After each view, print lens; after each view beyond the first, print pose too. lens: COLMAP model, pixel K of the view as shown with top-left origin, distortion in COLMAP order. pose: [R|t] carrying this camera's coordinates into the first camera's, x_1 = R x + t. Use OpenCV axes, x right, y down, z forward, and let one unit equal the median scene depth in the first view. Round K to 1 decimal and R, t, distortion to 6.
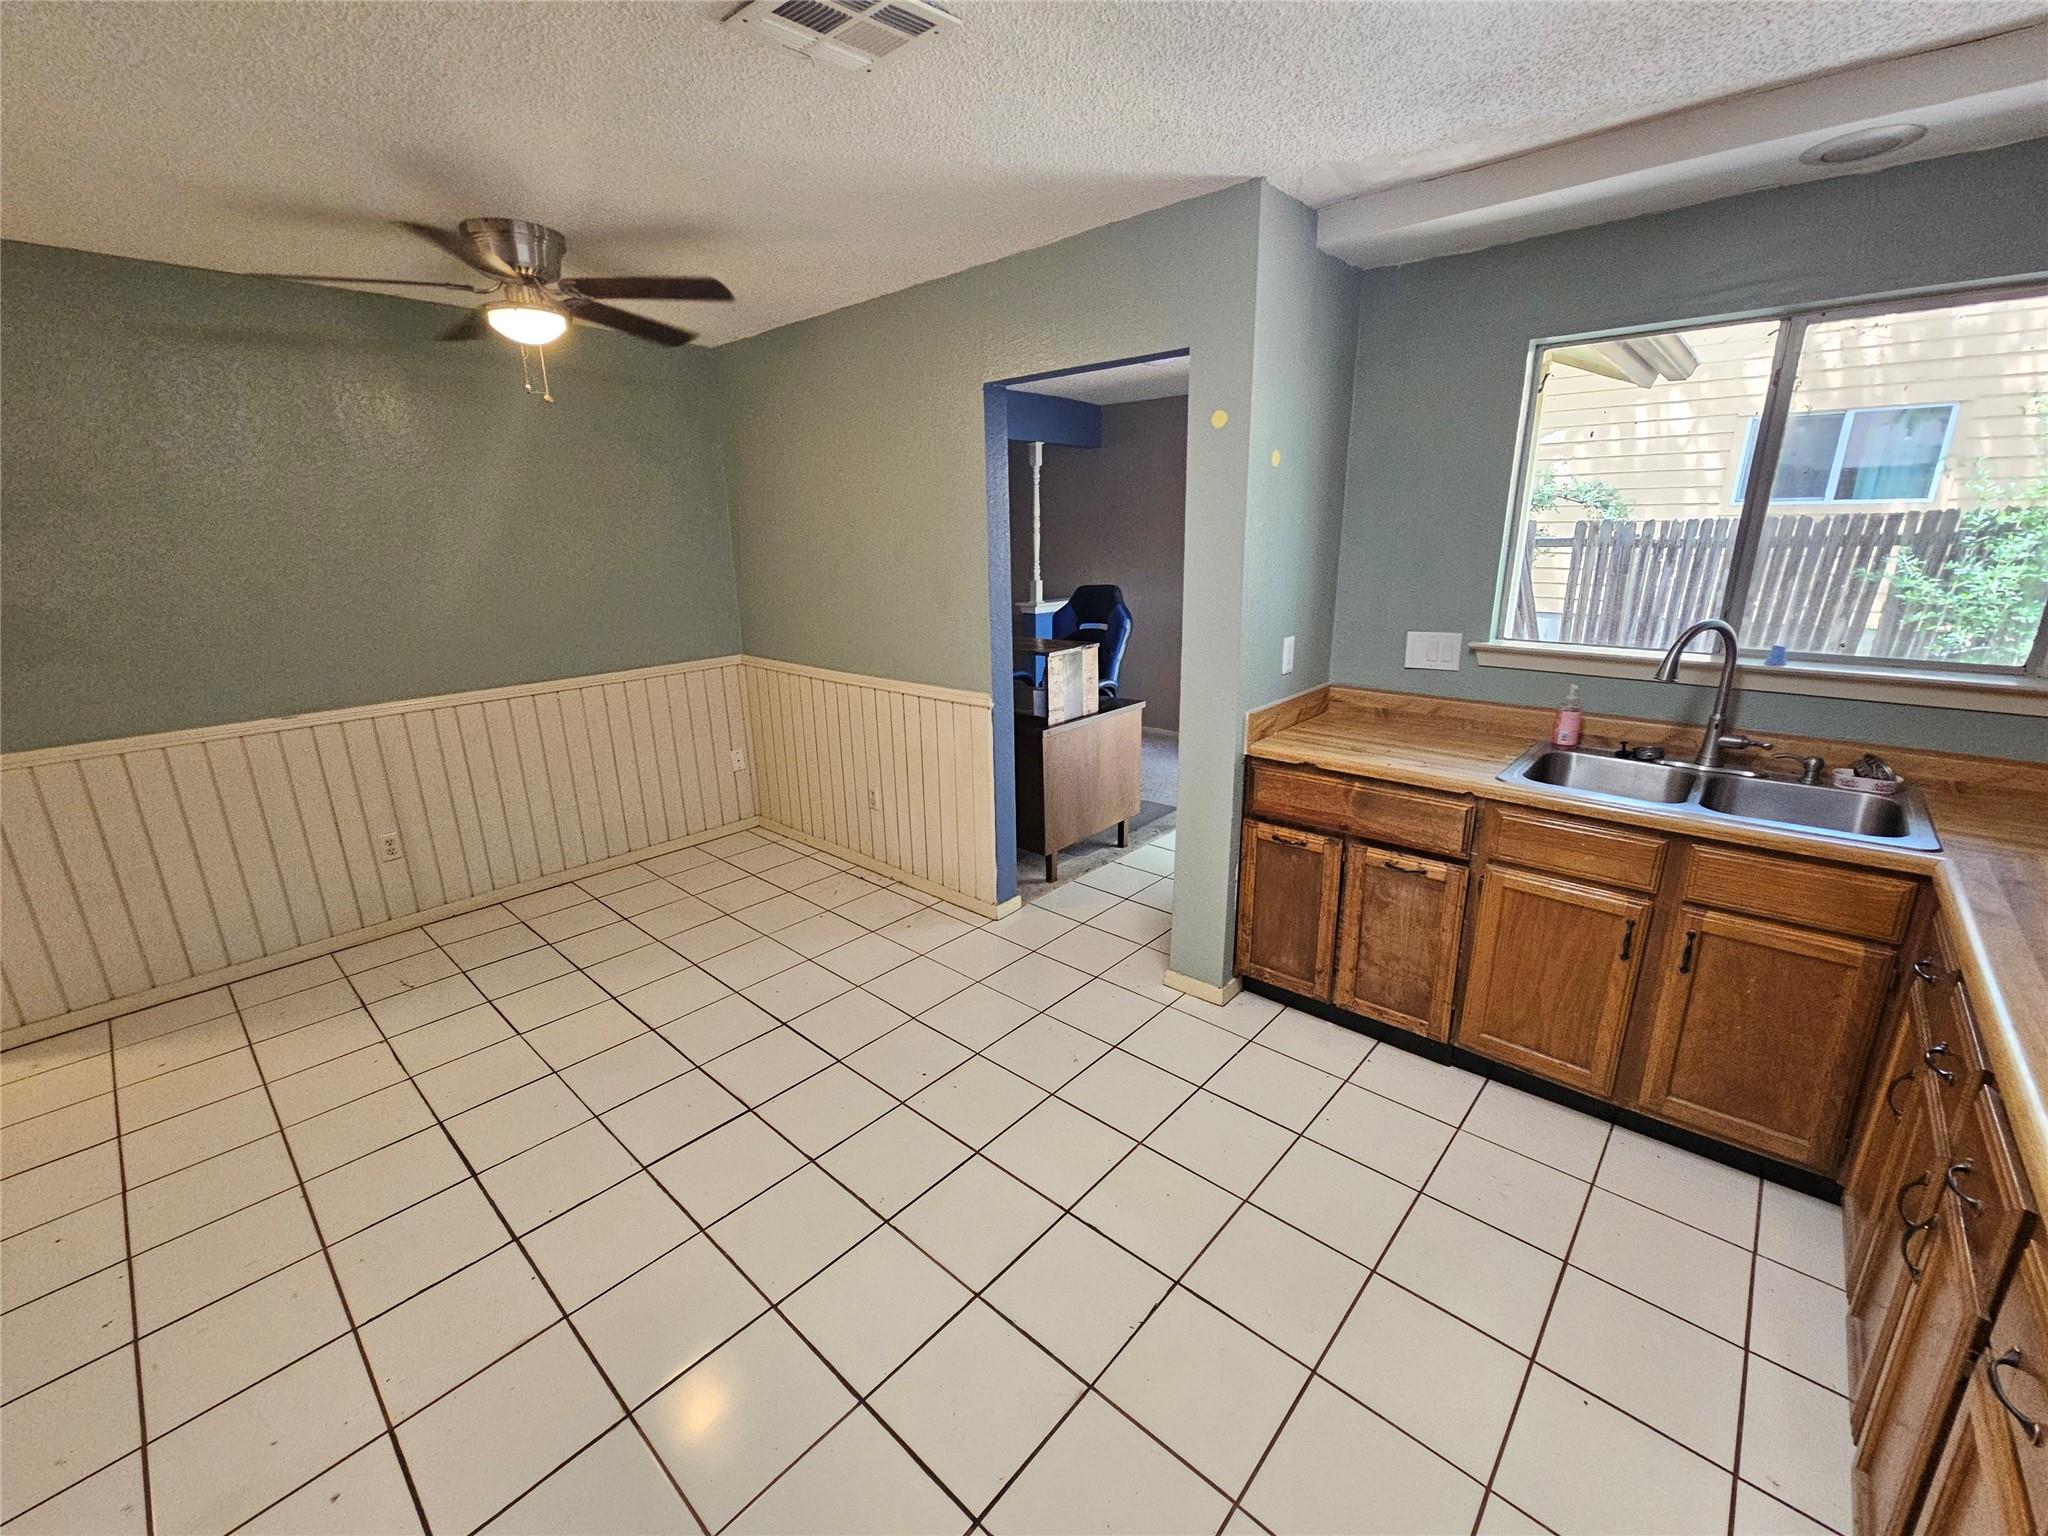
lens RADIAL K [[838.9, 0, 1025.4], [0, 838.9, 768.5], [0, 0, 1]] dist [0.000952, 0.000134]
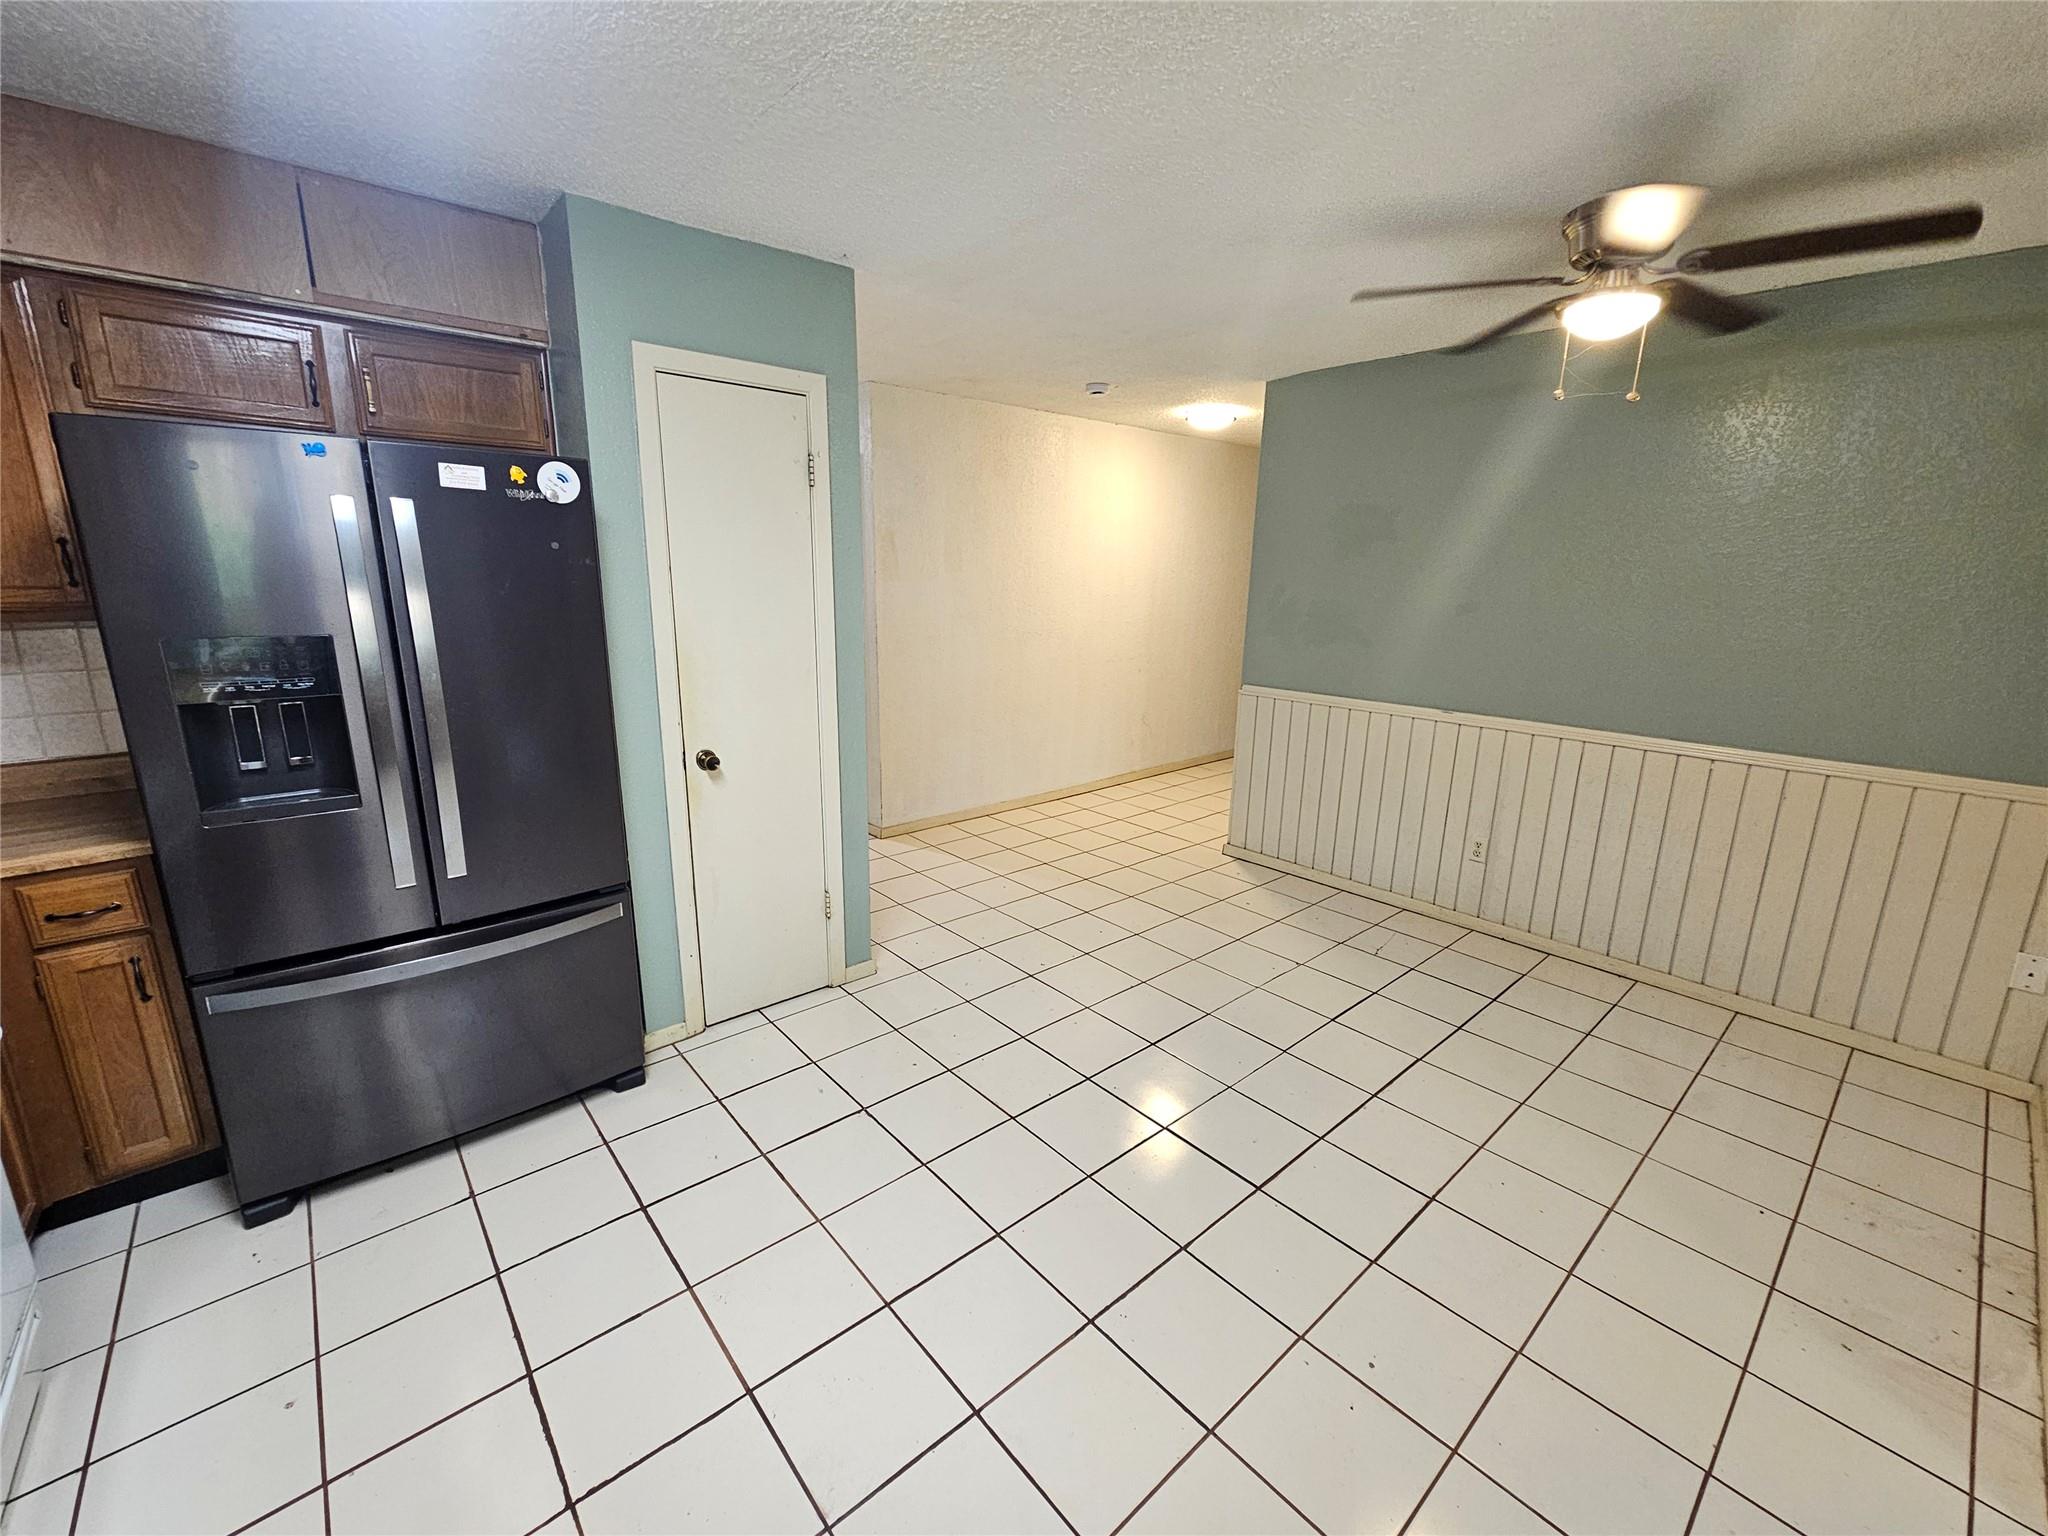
lens RADIAL K [[838.9, 0, 1022.6], [0, 838.9, 768.3], [0, 0, 1]] dist [0.000952, 0.000134]
pose [[-0.123578, 0.241986, -0.962378, 0.319013], [-0.285100, 0.920266, 0.268007, -0.122438], [0.950498, 0.307494, -0.044735, 0.463849]]
